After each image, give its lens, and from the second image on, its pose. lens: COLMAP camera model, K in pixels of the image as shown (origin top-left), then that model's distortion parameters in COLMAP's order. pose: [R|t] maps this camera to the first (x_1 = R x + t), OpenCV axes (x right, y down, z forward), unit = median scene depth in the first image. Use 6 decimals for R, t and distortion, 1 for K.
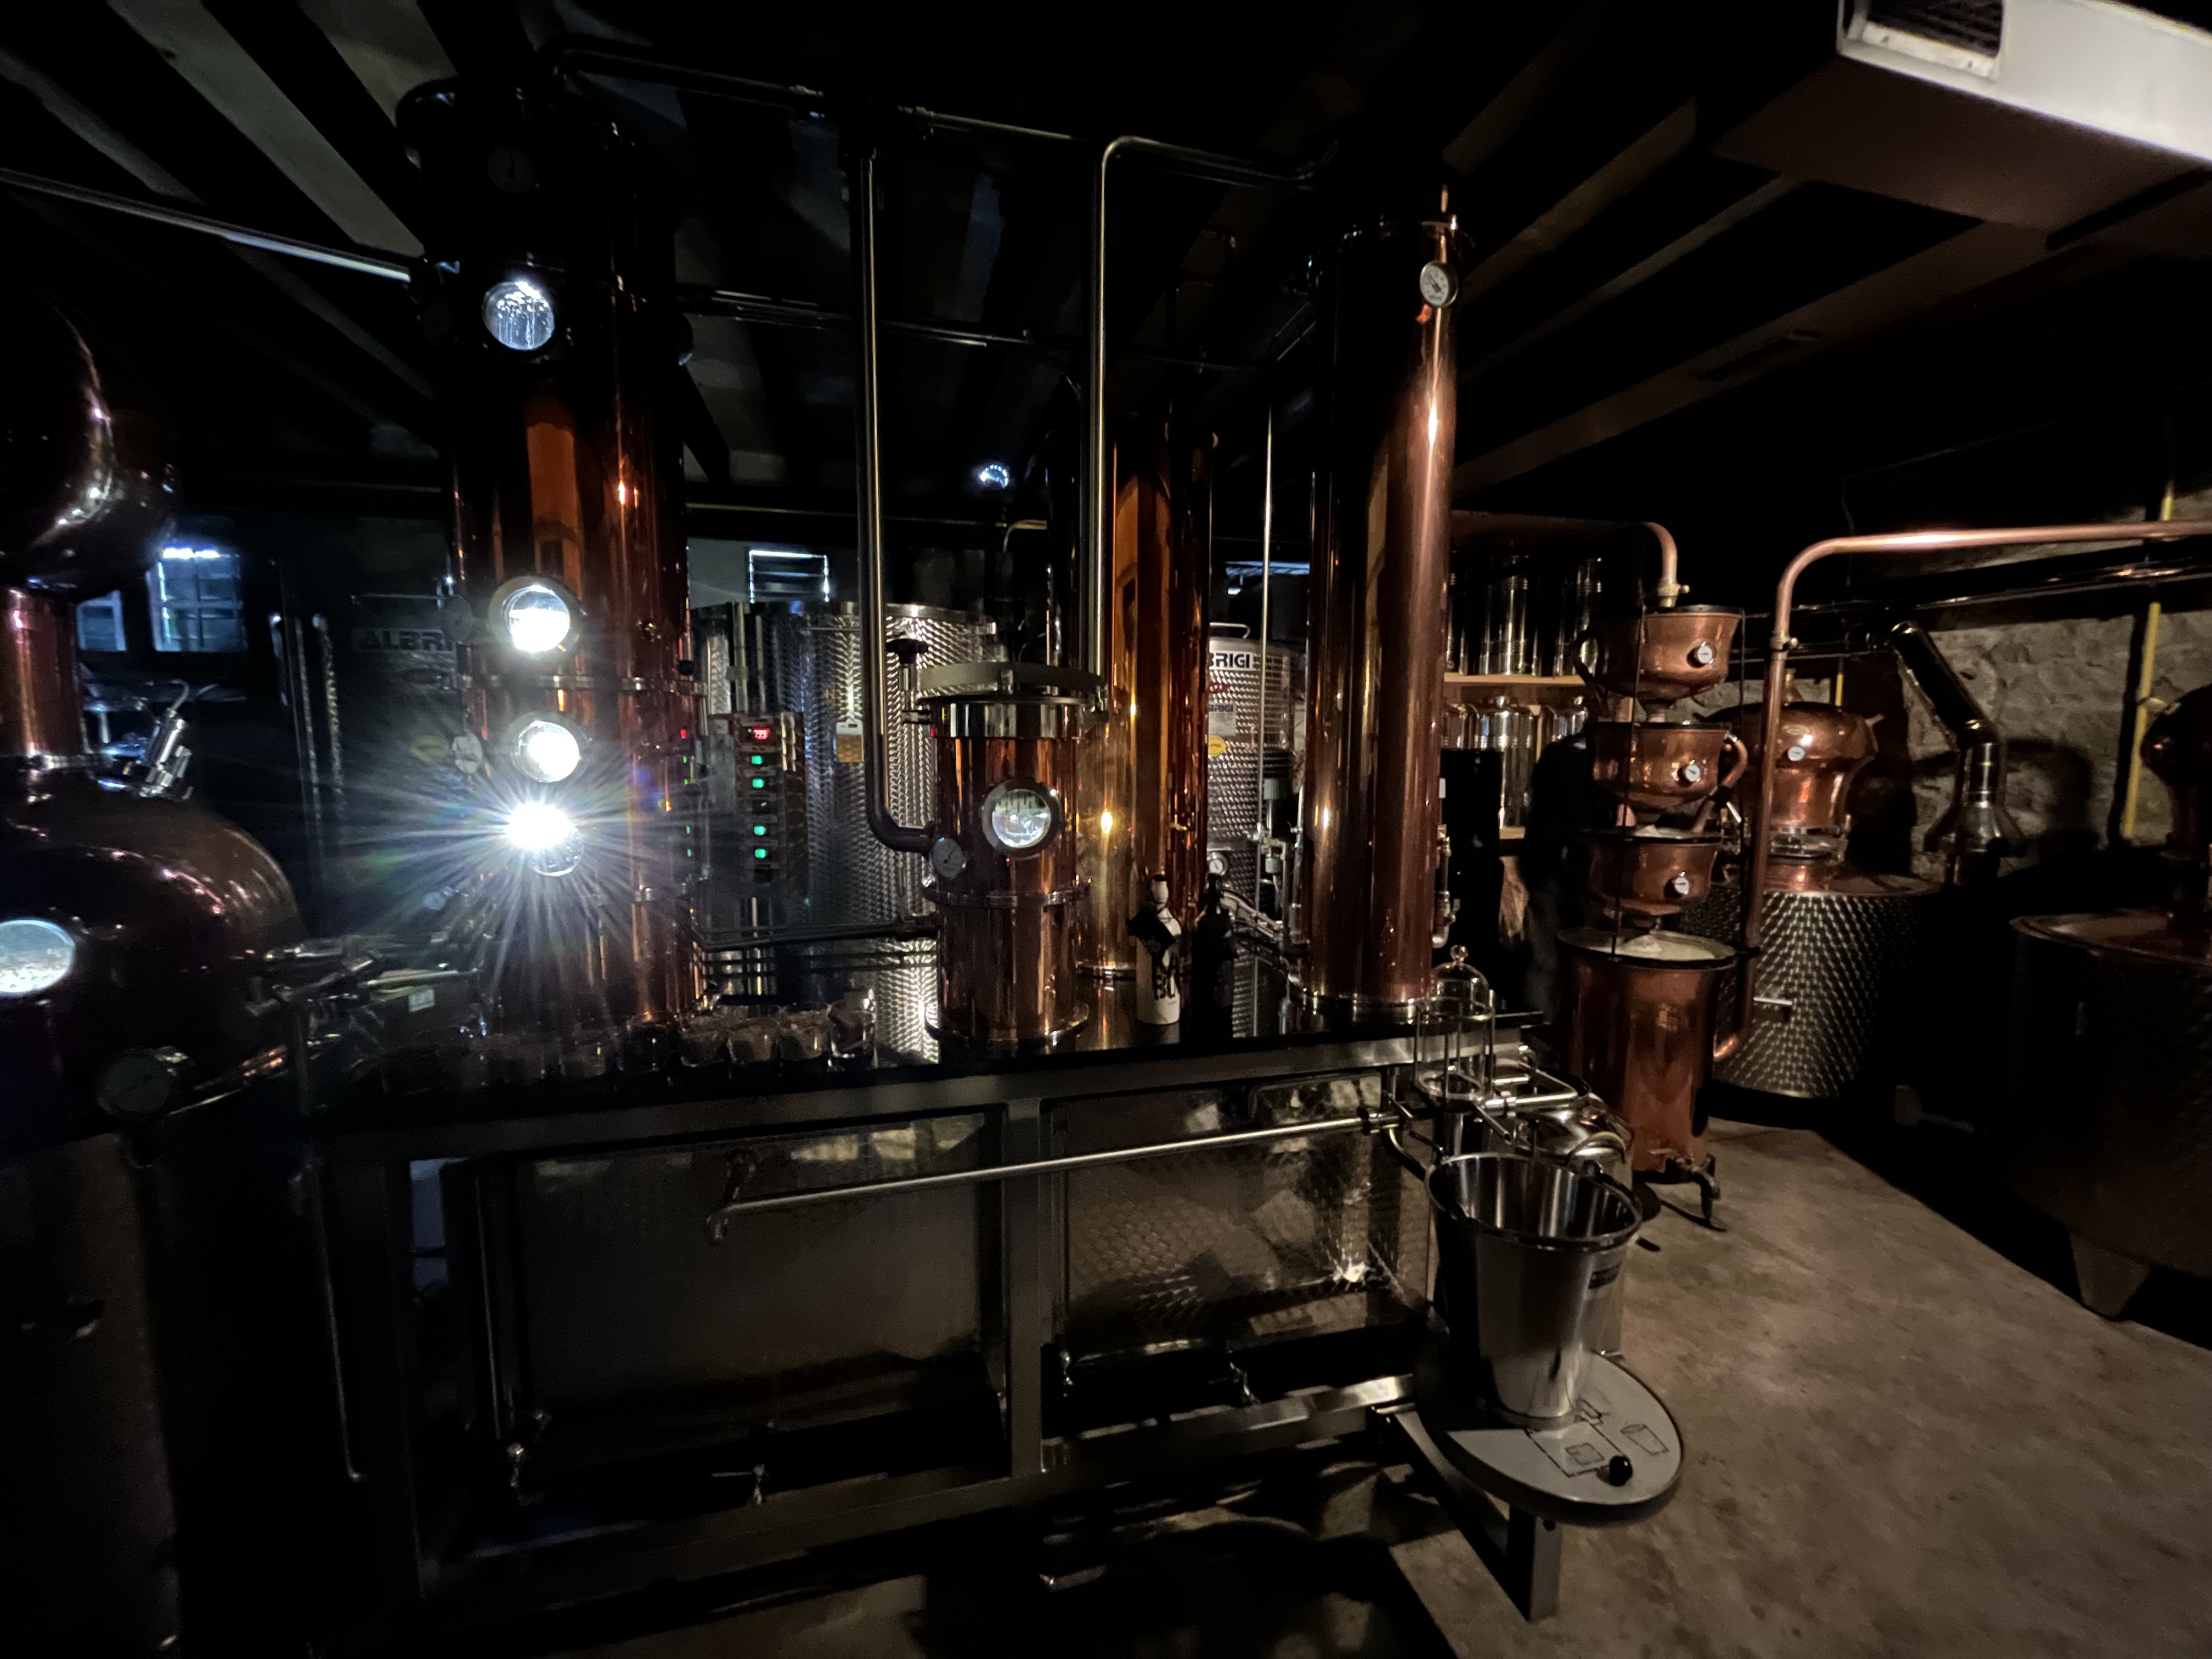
lens RADIAL K [[894.3, 0, 1111.7], [0, 894.3, 836.1], [0, 0, 1]] dist [-0.004596, -0.000324]
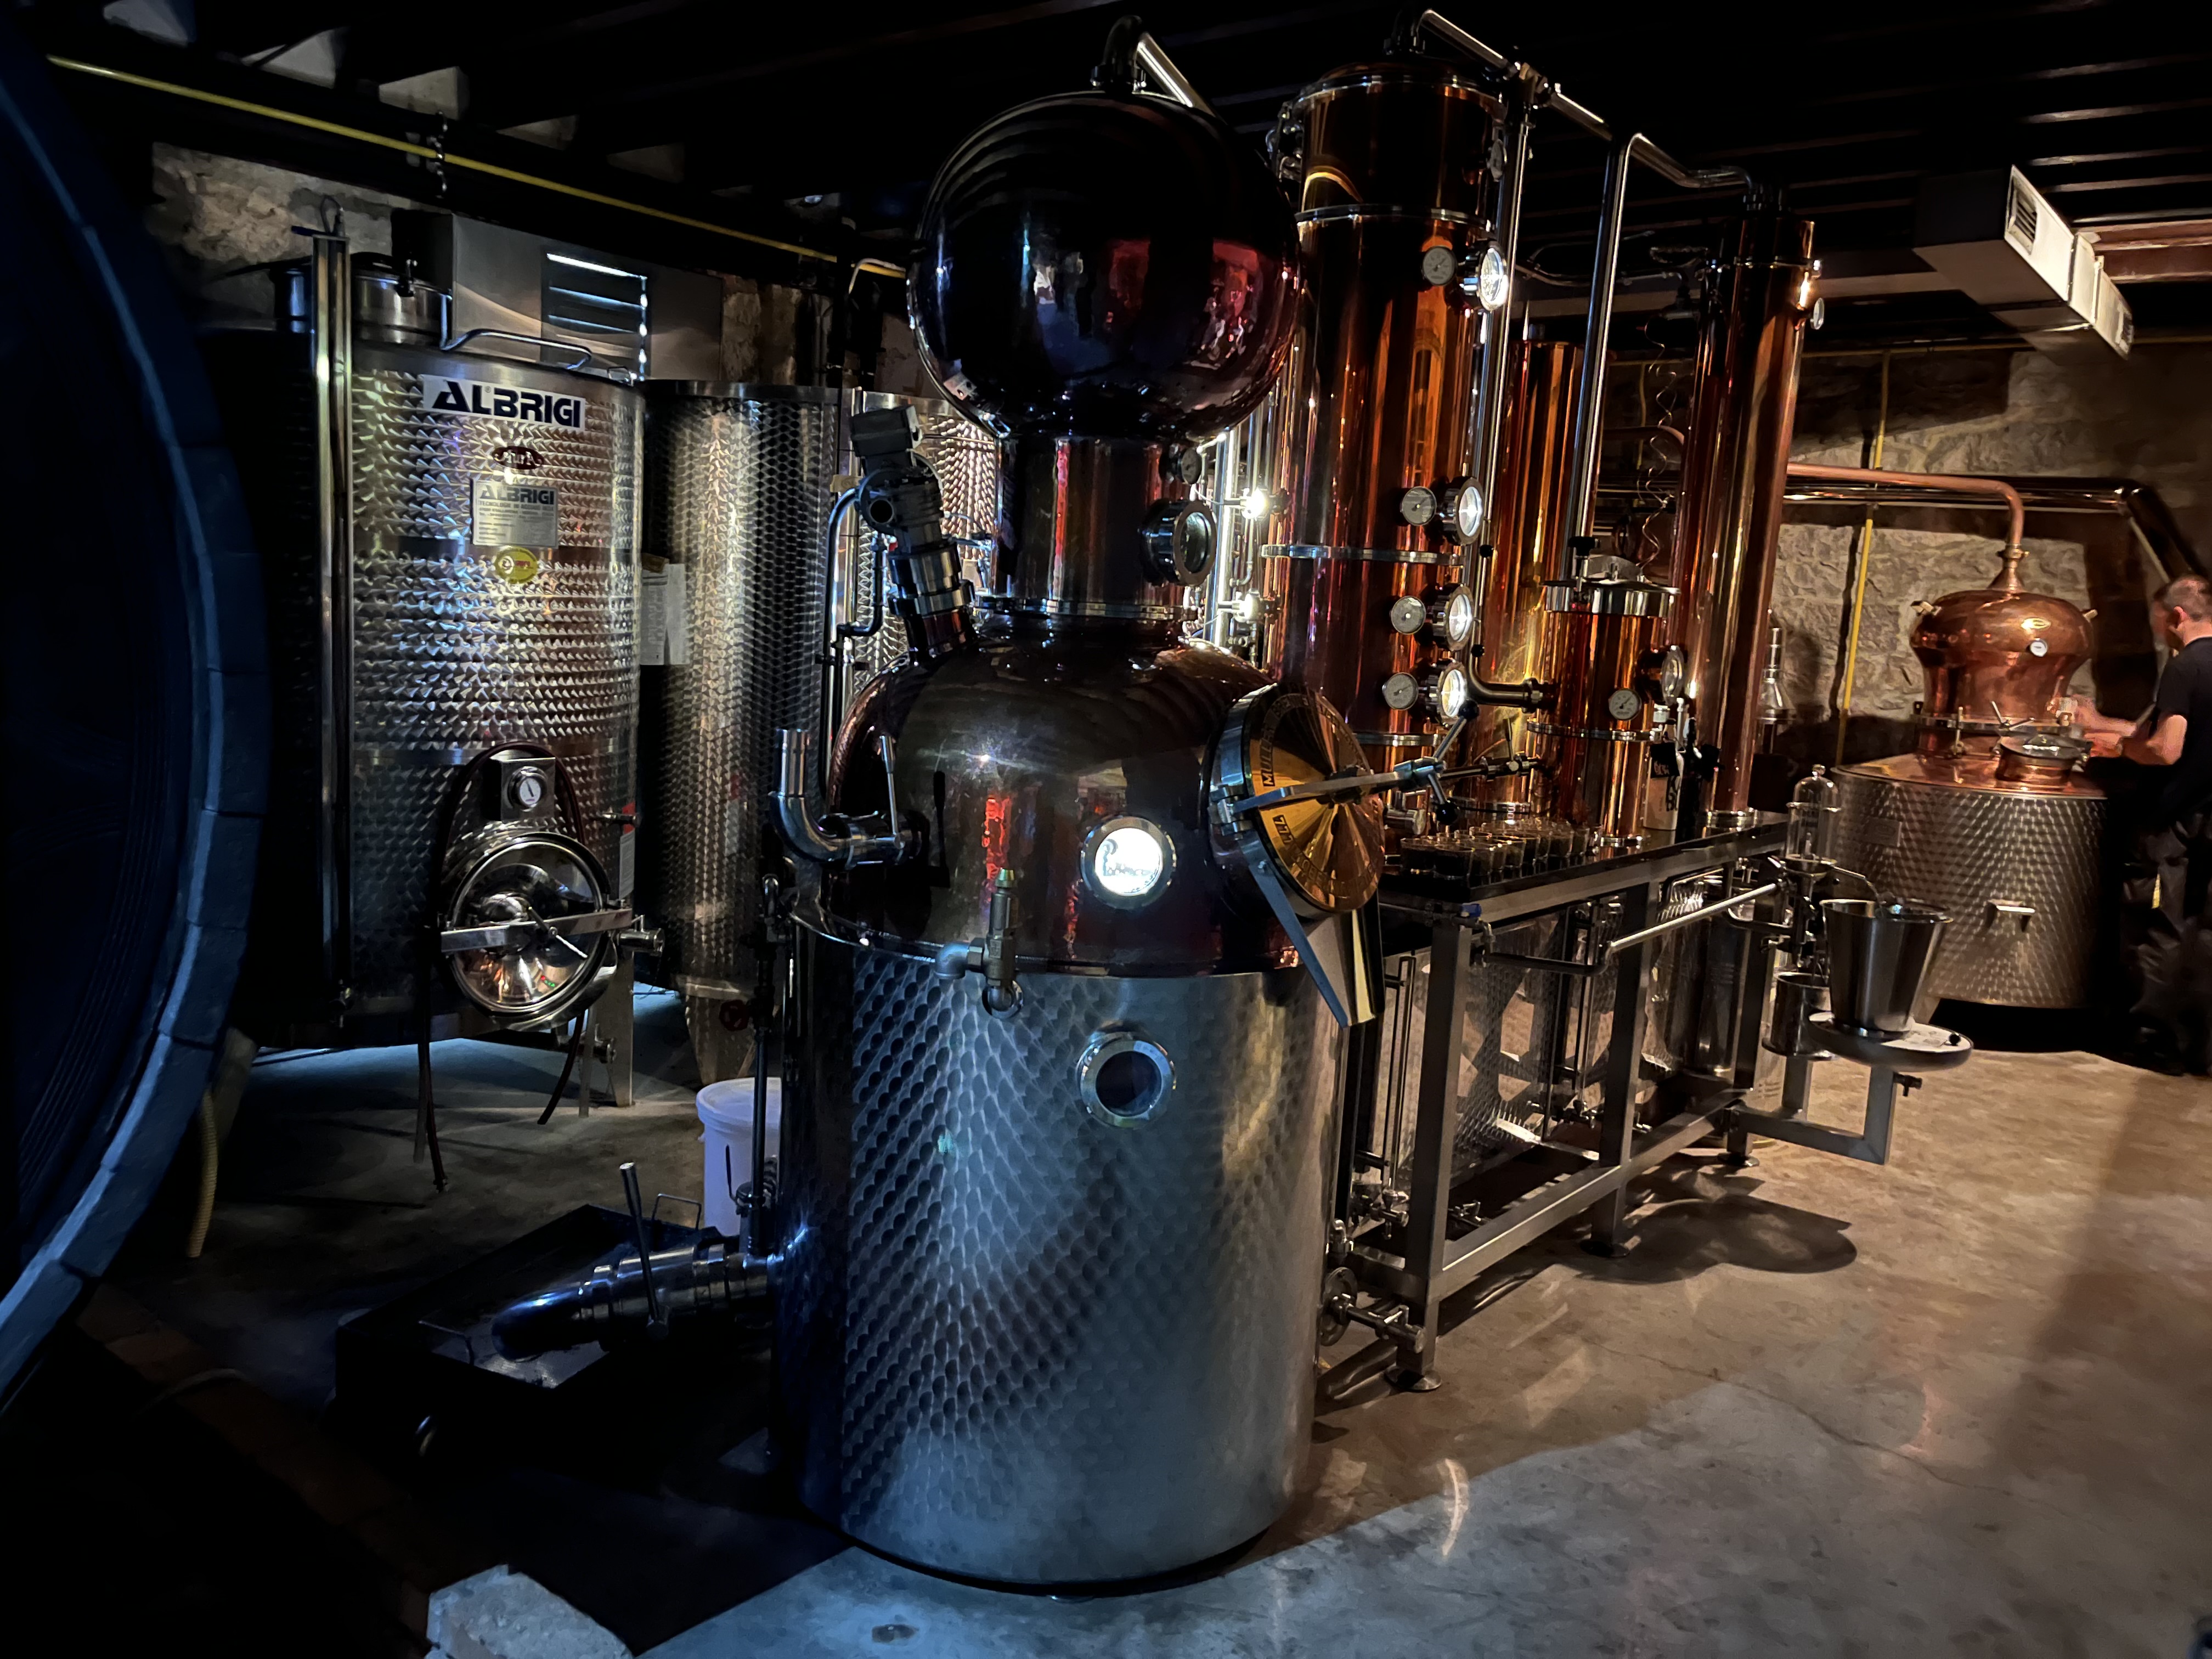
lens RADIAL K [[1649.3, 0, 1104.4], [0, 1649.3, 828.5], [0, 0, 1]] dist [0.034471, -0.003608]
pose [[0.807037, -0.039348, 0.589188, -1.029374], [0.006486, 0.998308, 0.057786, 0.027311], [-0.590465, -0.042814, 0.805927, -0.251832]]
